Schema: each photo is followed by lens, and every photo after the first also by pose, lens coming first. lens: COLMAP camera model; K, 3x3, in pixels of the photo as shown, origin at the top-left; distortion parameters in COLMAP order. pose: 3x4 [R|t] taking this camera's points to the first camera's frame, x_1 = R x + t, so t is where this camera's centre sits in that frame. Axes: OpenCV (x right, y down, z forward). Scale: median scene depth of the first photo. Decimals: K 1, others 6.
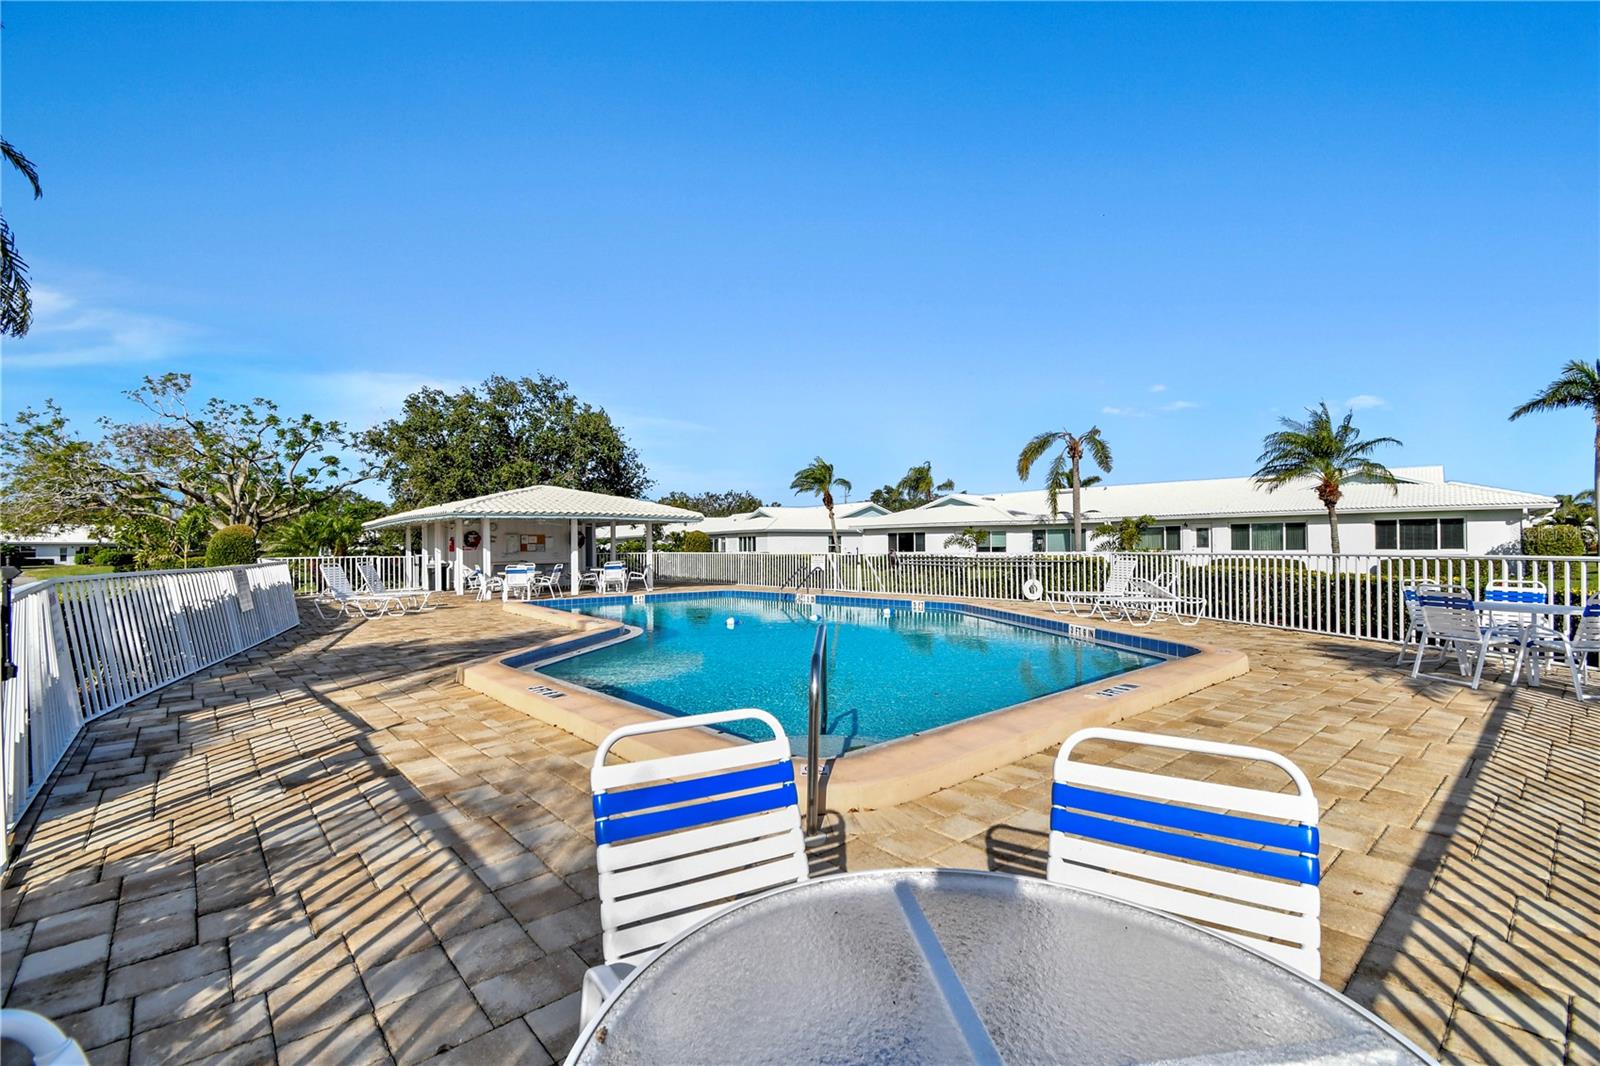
lens RADIAL K [[708.0, 0, 798.4], [0, 708.0, 531.4], [0, 0, 1]] dist [-0.007914, -0.001059]
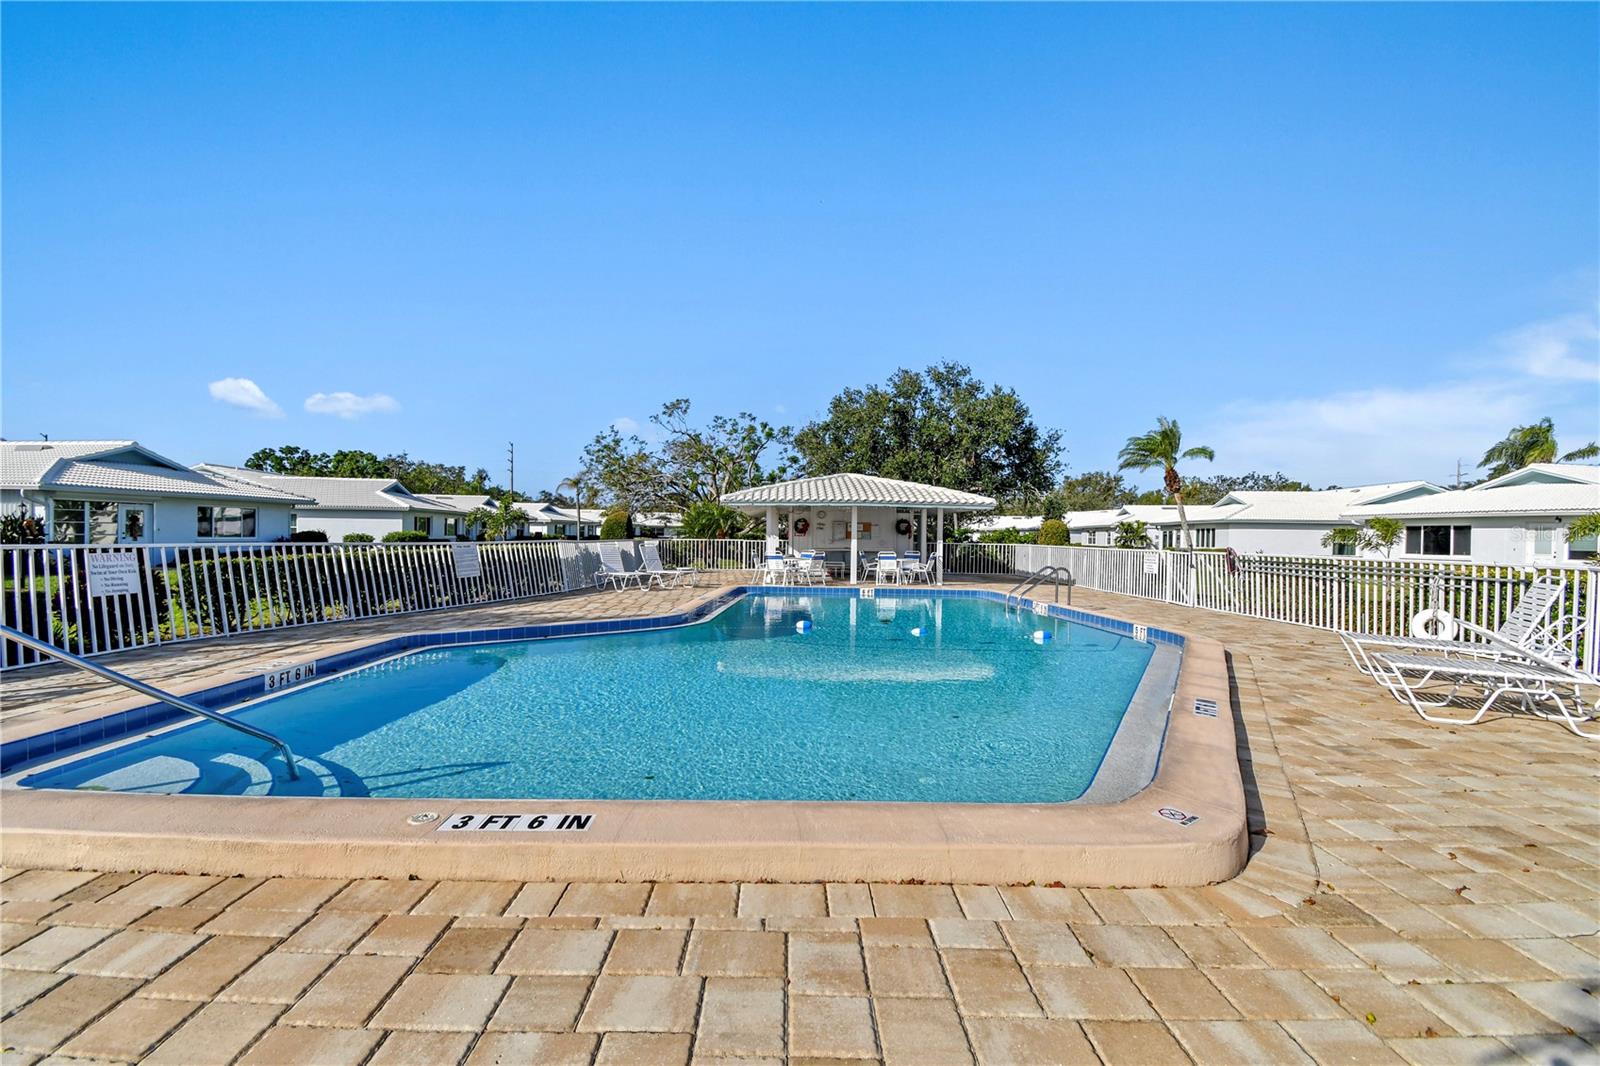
lens RADIAL K [[708.0, 0, 799.9], [0, 708.0, 538.8], [0, 0, 1]] dist [-0.007914, -0.001059]
pose [[0.759393, 0.023122, -0.650221, 0.139612], [-0.006987, 0.999600, 0.027387, 0.000403], [0.650595, -0.016254, 0.759251, 0.111645]]
